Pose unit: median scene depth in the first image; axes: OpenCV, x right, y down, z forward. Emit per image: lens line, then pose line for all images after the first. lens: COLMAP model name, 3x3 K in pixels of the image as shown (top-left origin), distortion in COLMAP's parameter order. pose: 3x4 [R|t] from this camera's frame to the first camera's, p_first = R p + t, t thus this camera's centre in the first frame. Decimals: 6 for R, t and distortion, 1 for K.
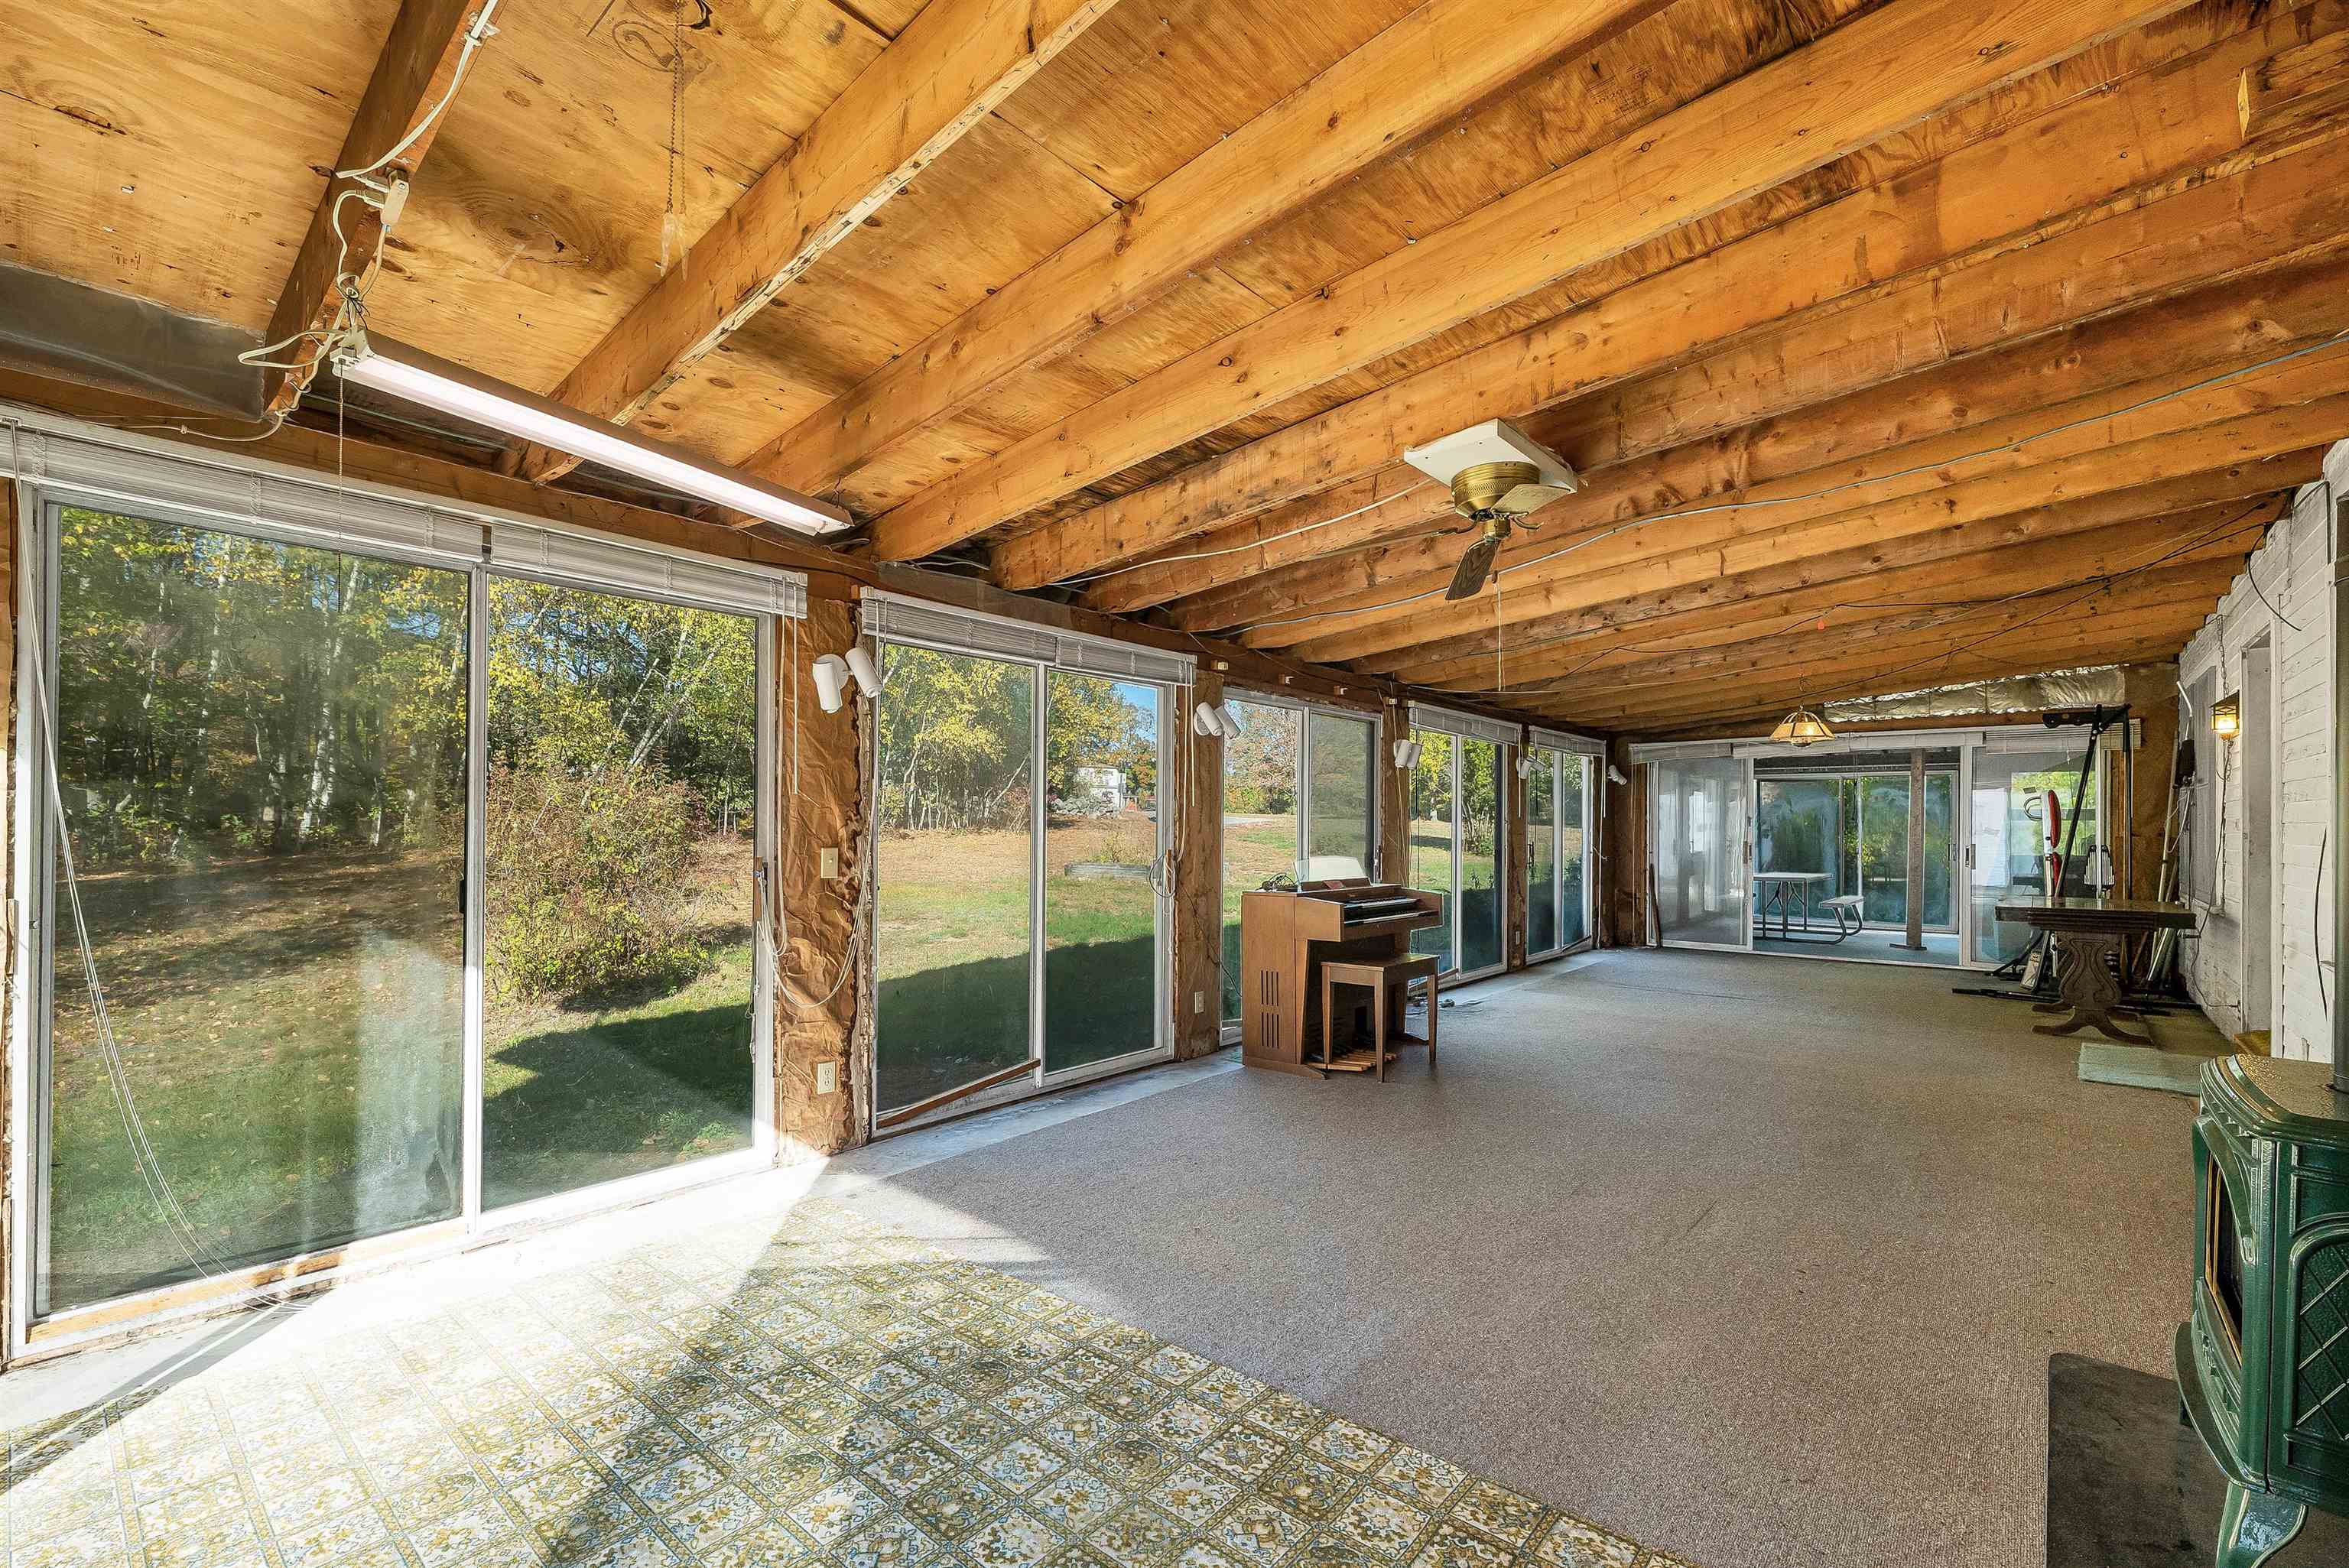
lens RADIAL K [[1012.5, 0, 1178.0], [0, 1012.5, 808.4], [0, 0, 1]] dist [0.001598, -0.000130]
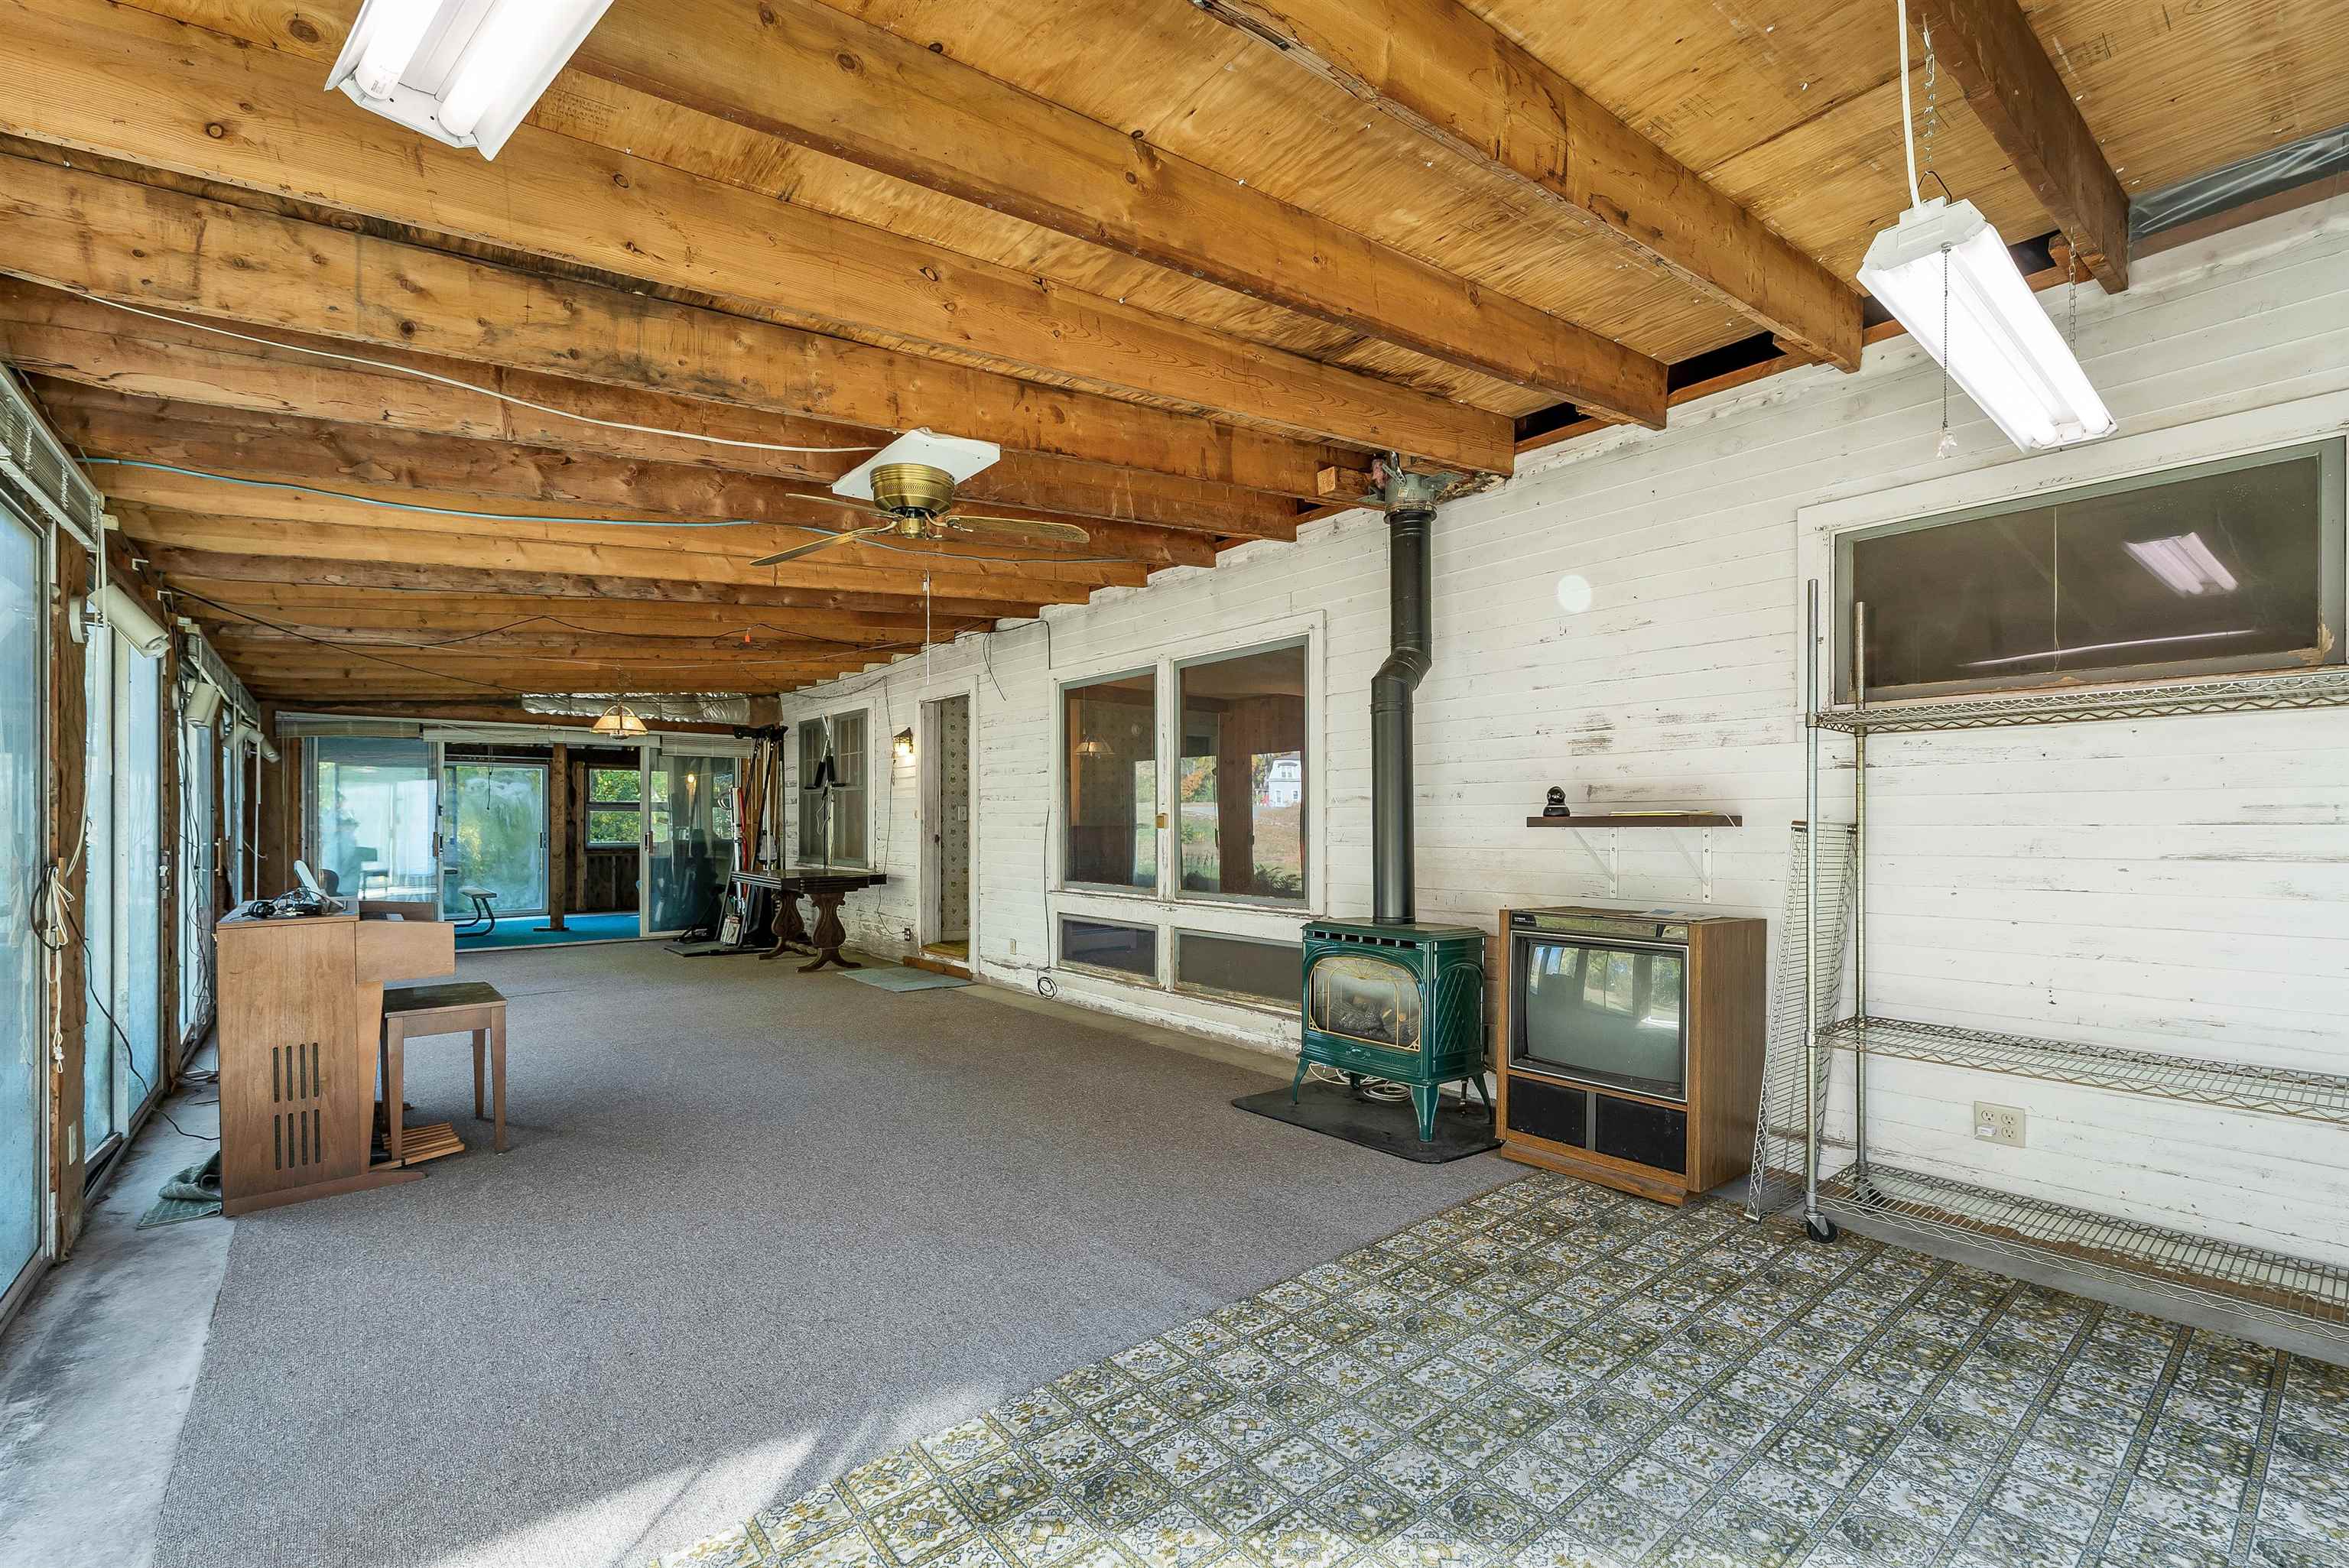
lens RADIAL K [[994.7, 0, 1179.3], [0, 994.7, 822.7], [0, 0, 1]] dist [0.000077, 0.000069]
pose [[0.176802, -0.005843, 0.984229, -0.447187], [-0.016315, 0.999828, 0.008866, 0.010533], [-0.984111, -0.017625, 0.176676, 0.385300]]
